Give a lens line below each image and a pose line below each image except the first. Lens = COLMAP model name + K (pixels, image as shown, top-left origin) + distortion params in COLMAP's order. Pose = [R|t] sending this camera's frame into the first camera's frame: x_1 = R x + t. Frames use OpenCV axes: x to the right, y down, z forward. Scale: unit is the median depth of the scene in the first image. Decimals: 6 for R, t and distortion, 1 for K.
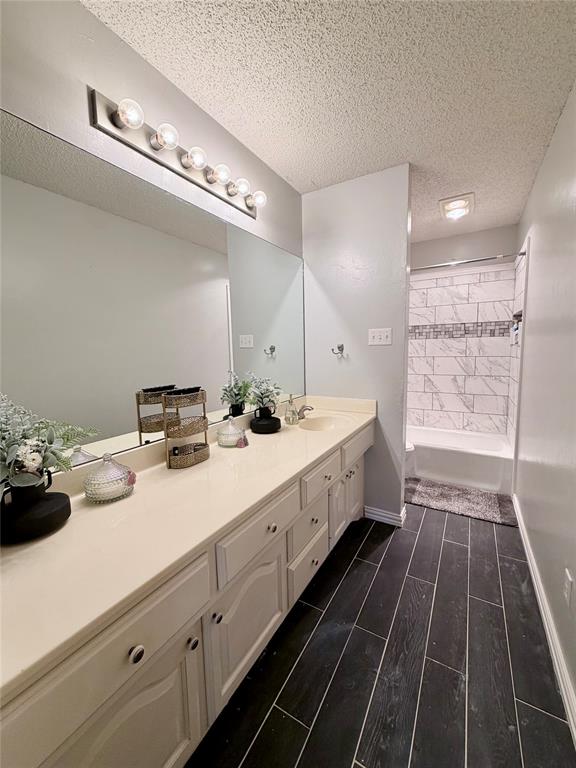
lens RADIAL K [[305.9, 0, 289.5], [0, 305.9, 382.6], [0, 0, 1]] dist [-0.000157, 0.000207]
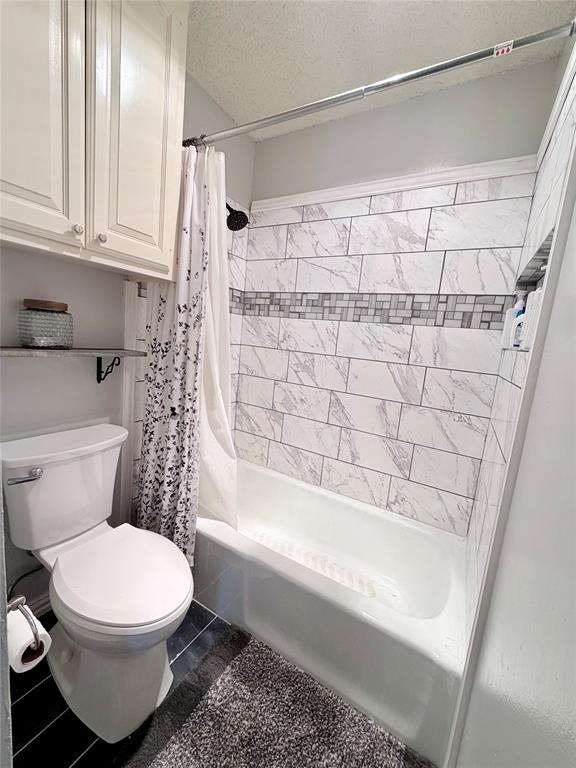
lens RADIAL K [[305.9, 0, 288.2], [0, 305.9, 383.2], [0, 0, 1]] dist [-0.000157, 0.000207]
pose [[0.992702, 0.117991, 0.024928, 0.385790], [-0.118661, 0.992558, 0.027348, -0.047229], [-0.021515, -0.030106, 0.999315, 0.528469]]
